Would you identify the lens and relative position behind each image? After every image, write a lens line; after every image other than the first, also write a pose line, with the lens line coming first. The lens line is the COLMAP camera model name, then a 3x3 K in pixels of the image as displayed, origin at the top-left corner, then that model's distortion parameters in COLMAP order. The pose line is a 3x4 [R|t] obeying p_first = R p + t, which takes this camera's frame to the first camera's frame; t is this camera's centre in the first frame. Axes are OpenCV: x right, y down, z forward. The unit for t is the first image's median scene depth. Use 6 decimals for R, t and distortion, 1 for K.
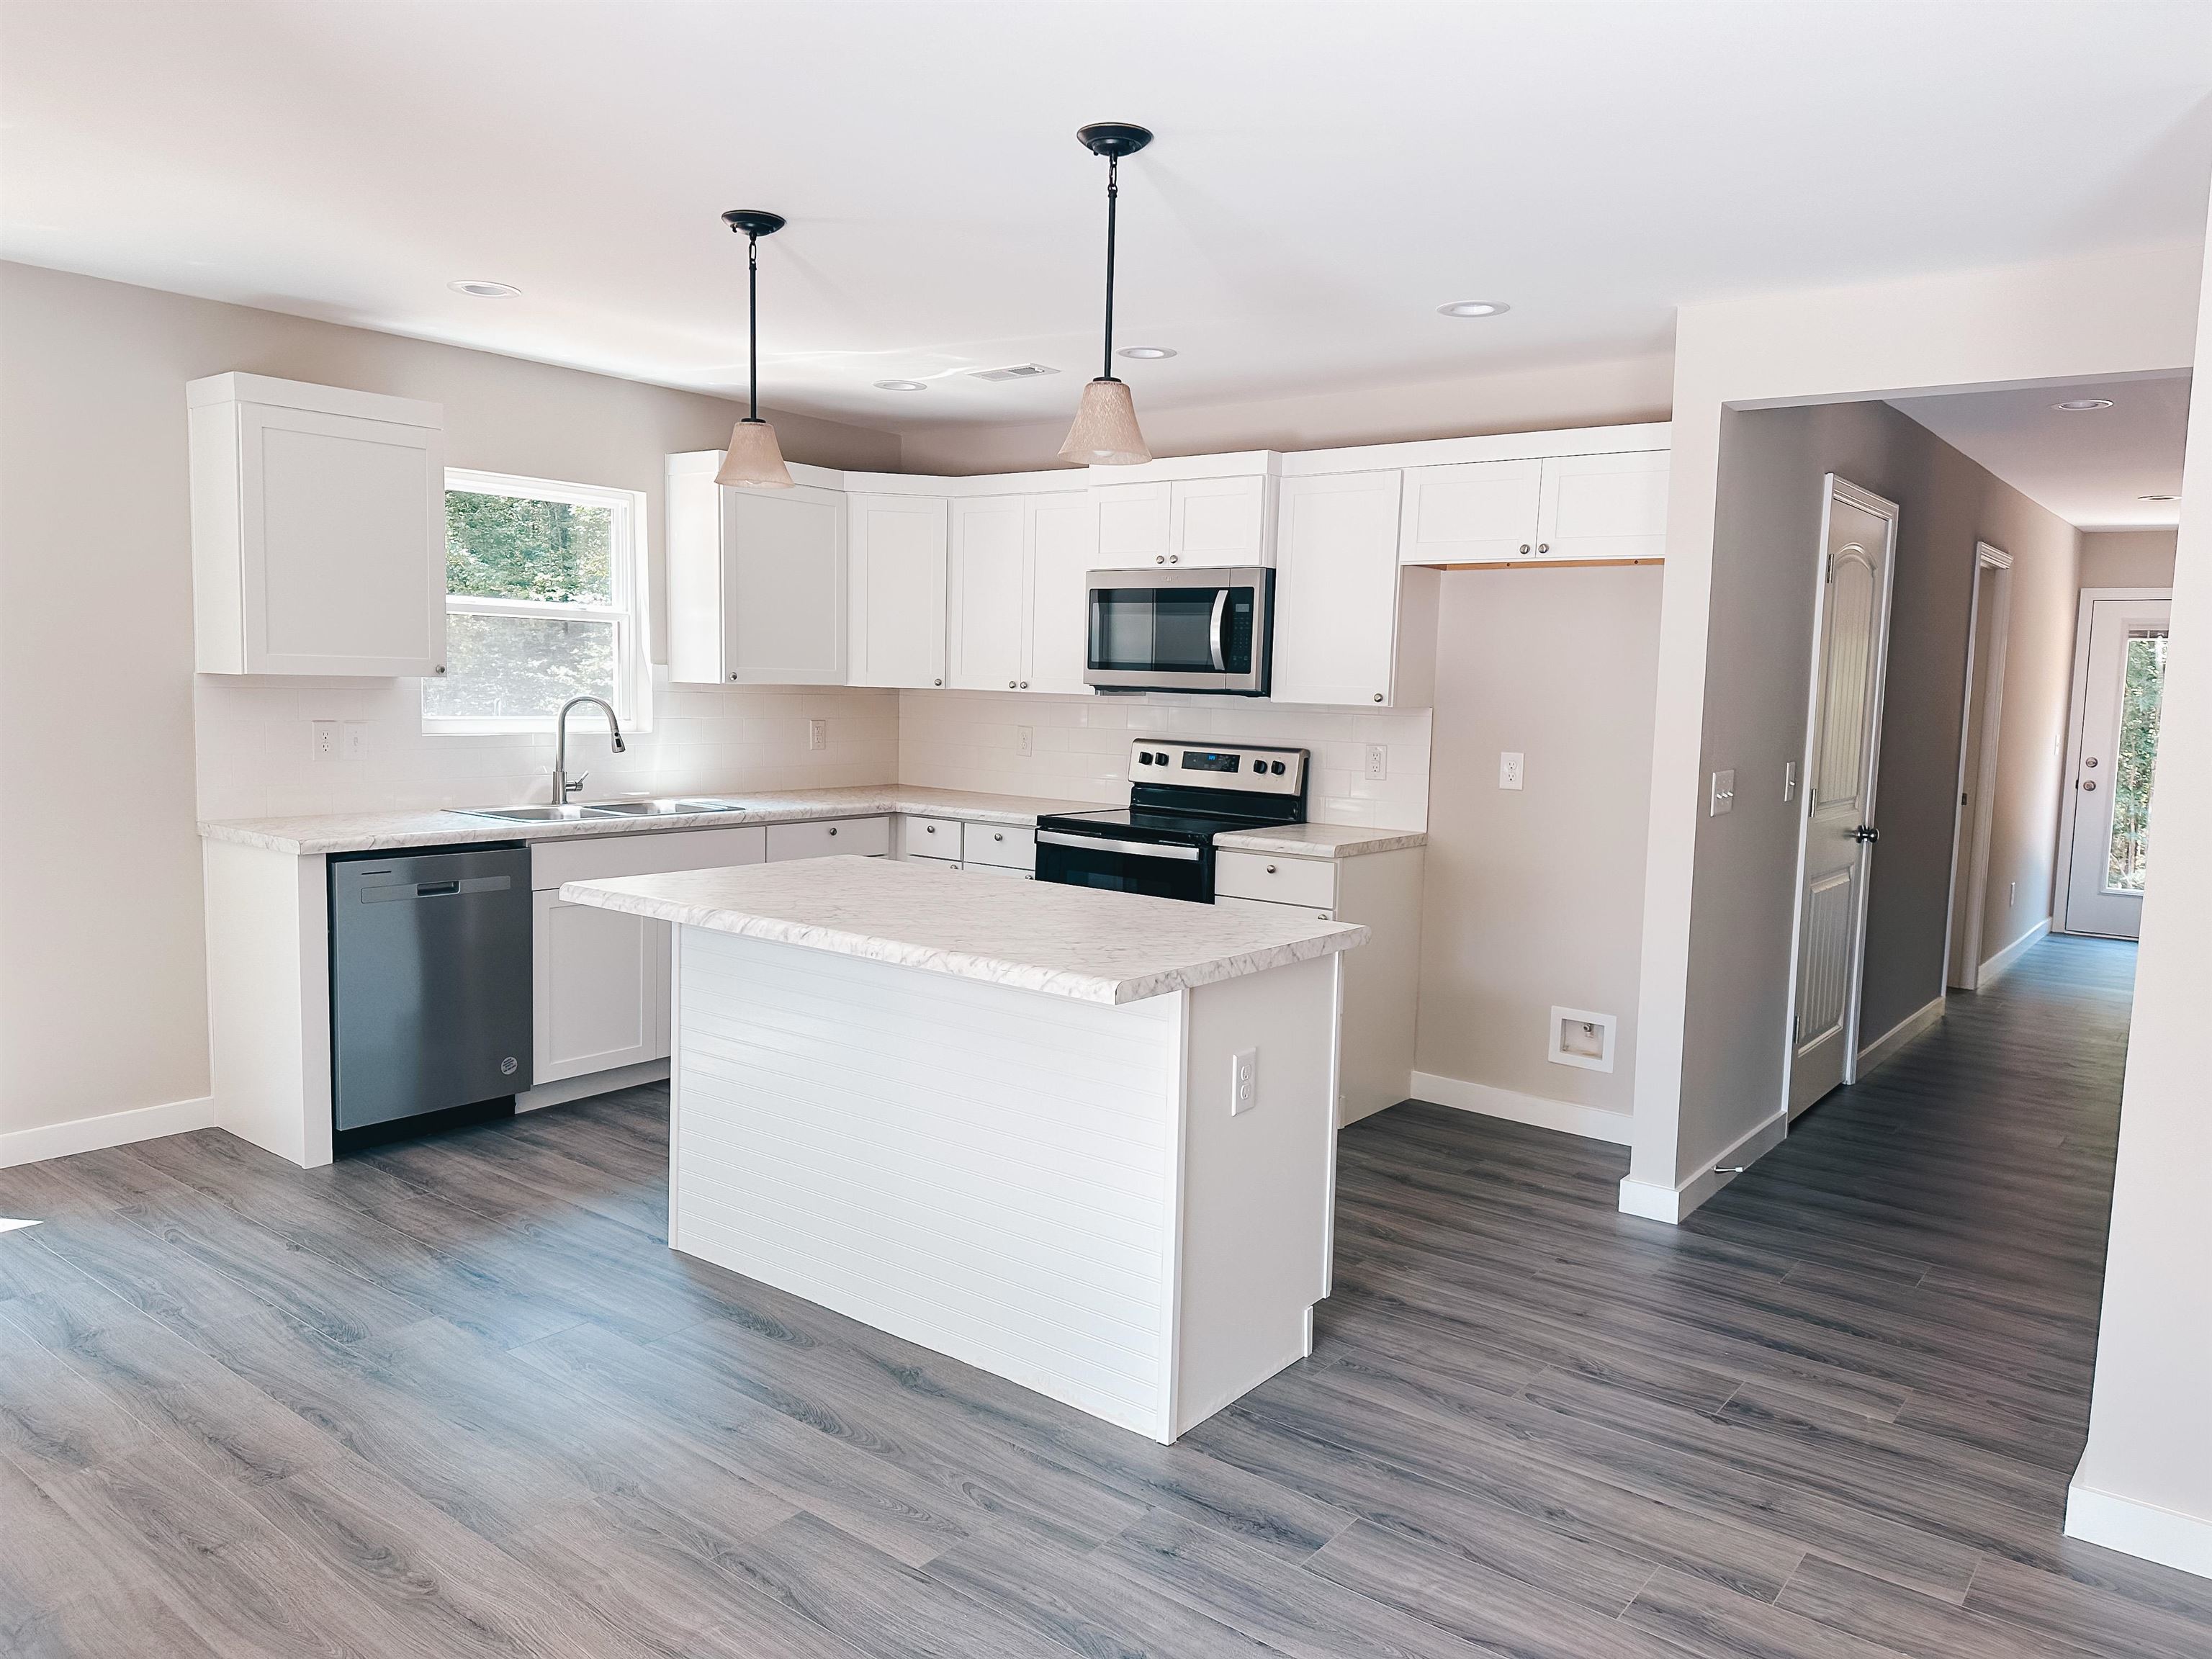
lens RADIAL K [[1532.8, 0, 1106.0], [0, 1532.8, 829.5], [0, 0, 1]] dist [0.044699, -0.001634]
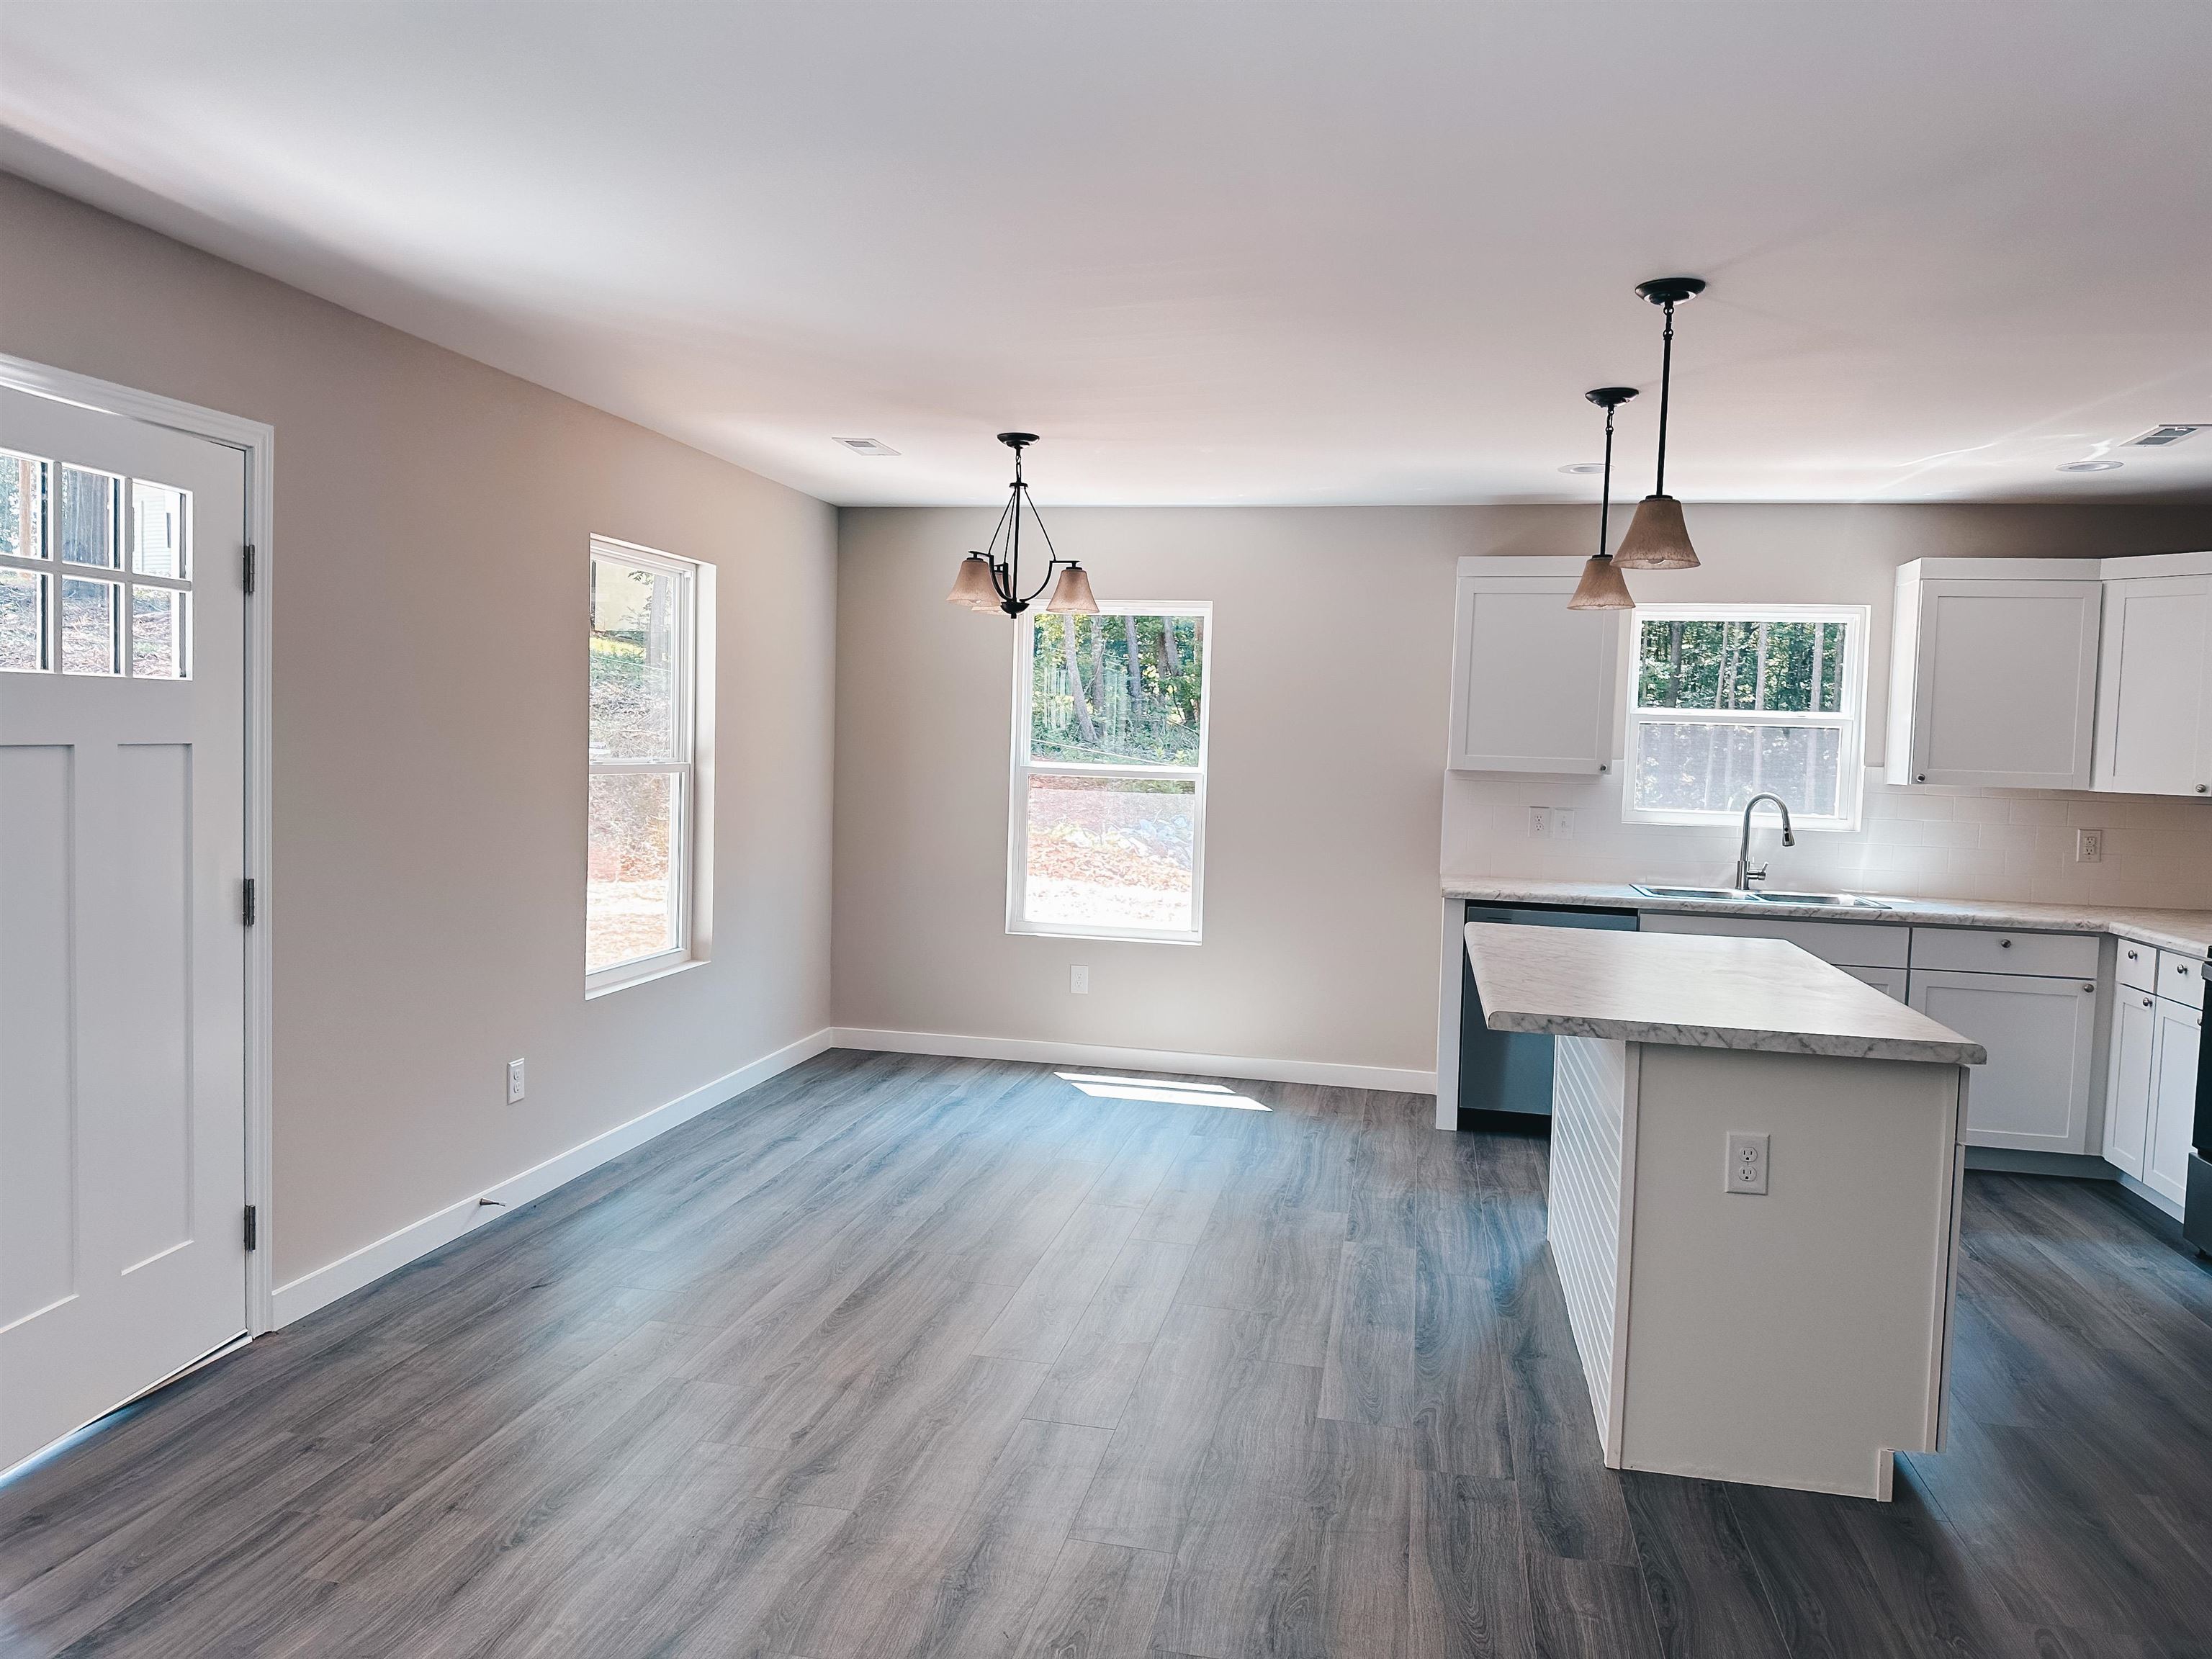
lens RADIAL K [[1541.0, 0, 1106.0], [0, 1541.0, 829.5], [0, 0, 1]] dist [-0.000161, -0.000126]
pose [[0.445378, 0.039138, -0.894487, 0.443194], [-0.109023, 0.993981, -0.010793, 0.002250], [0.888680, 0.102327, 0.446964, 0.085366]]
